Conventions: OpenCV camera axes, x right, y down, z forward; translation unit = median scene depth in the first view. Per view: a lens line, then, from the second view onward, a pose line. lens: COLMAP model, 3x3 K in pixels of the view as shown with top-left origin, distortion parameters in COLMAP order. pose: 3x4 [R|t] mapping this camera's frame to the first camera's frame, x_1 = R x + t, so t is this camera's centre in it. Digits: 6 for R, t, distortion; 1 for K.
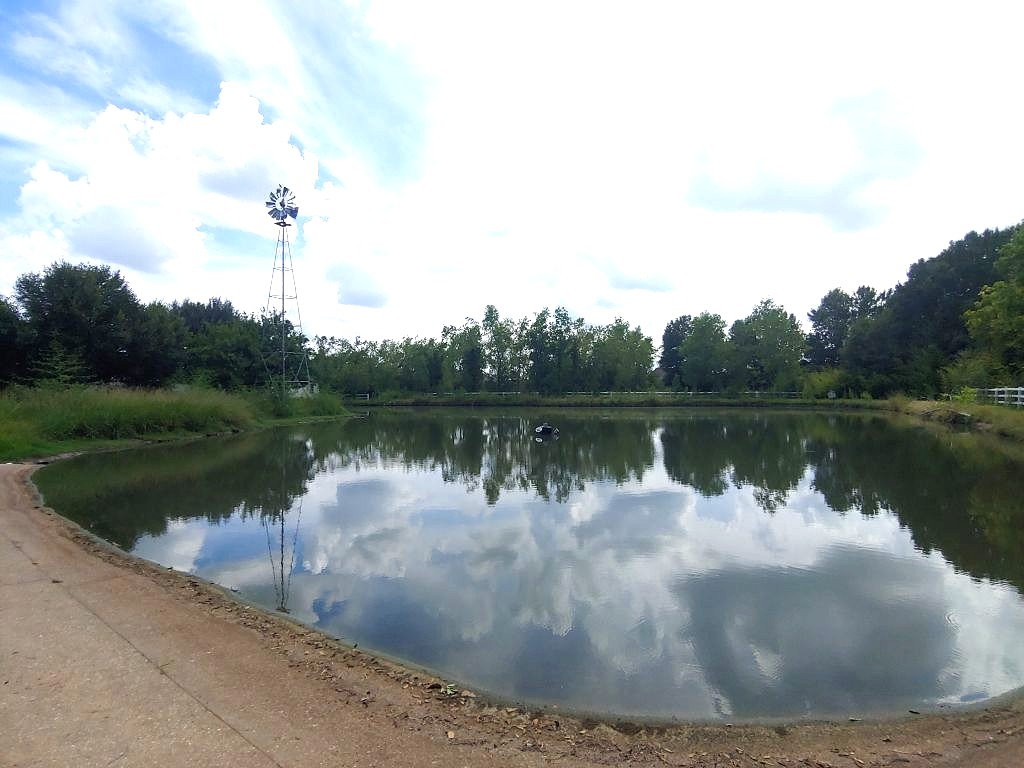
lens RADIAL K [[507.5, 0, 511.5], [0, 507.5, 396.9], [0, 0, 1]] dist [-0.030240, -0.000028]
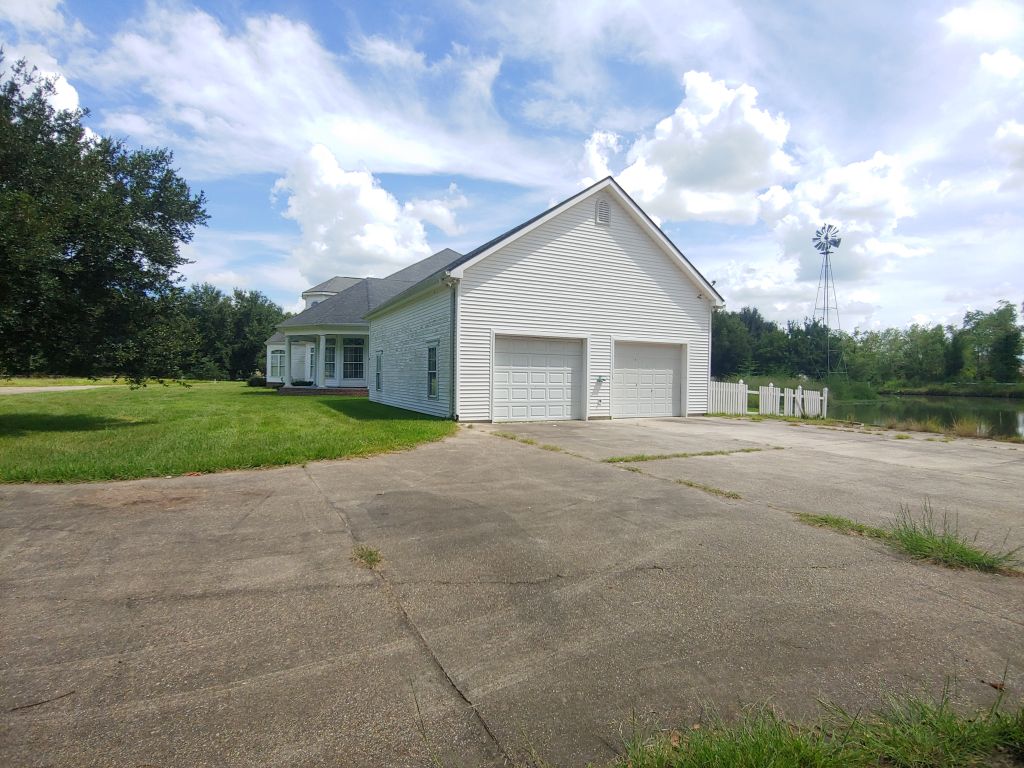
lens RADIAL K [[507.5, 0, 511.5], [0, 507.5, 396.9], [0, 0, 1]] dist [-0.030240, -0.000028]
pose [[0.664219, 0.036934, -0.746625, -0.005905], [-0.017480, 0.999273, 0.033881, 0.001707], [0.747334, -0.009453, 0.664382, -0.266770]]
